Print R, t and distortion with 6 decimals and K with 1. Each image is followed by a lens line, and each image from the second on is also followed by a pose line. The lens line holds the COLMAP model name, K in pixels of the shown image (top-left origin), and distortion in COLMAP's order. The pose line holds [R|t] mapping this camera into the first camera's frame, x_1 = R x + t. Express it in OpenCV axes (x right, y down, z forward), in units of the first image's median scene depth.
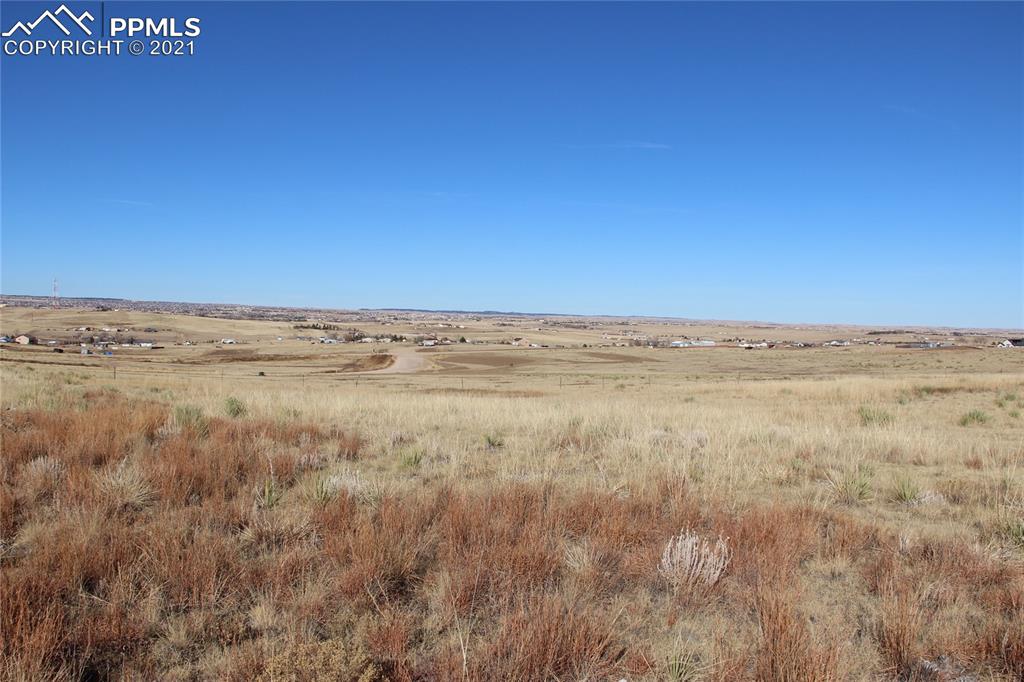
lens RADIAL K [[589.5, 0, 511.8], [0, 589.5, 341.1], [0, 0, 1]] dist [-0.001313, 0.014551]
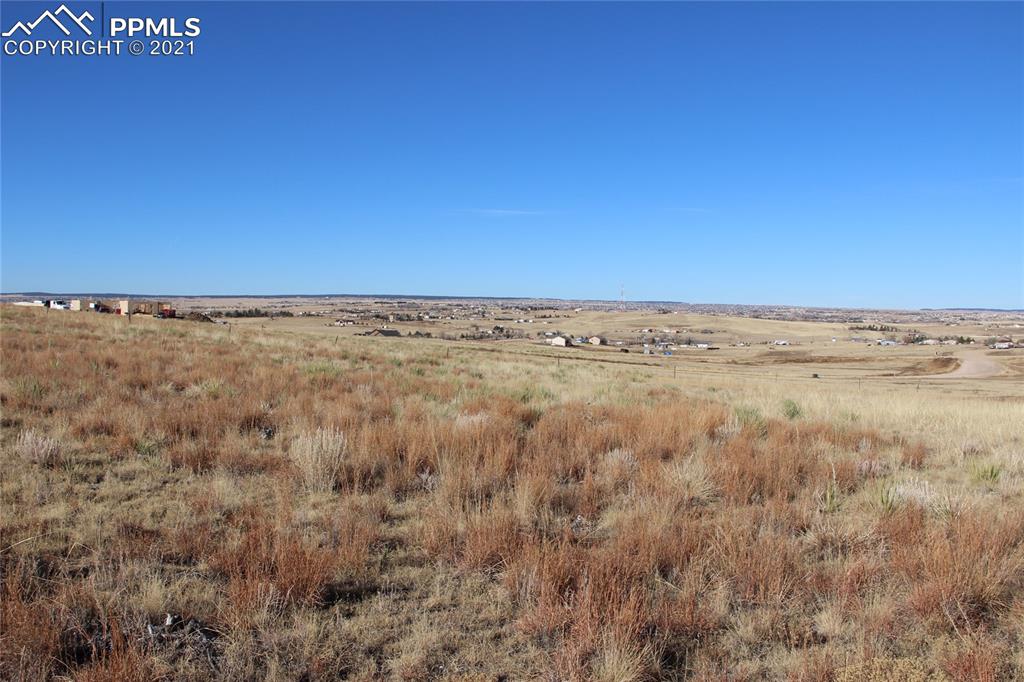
lens RADIAL K [[589.5, 0, 510.1], [0, 589.5, 339.2], [0, 0, 1]] dist [-0.001313, 0.014551]
pose [[0.963107, 0.004367, -0.269083, -0.666638], [-0.002378, 0.999967, 0.007718, -0.012494], [0.269108, -0.006794, 0.963086, -0.087483]]
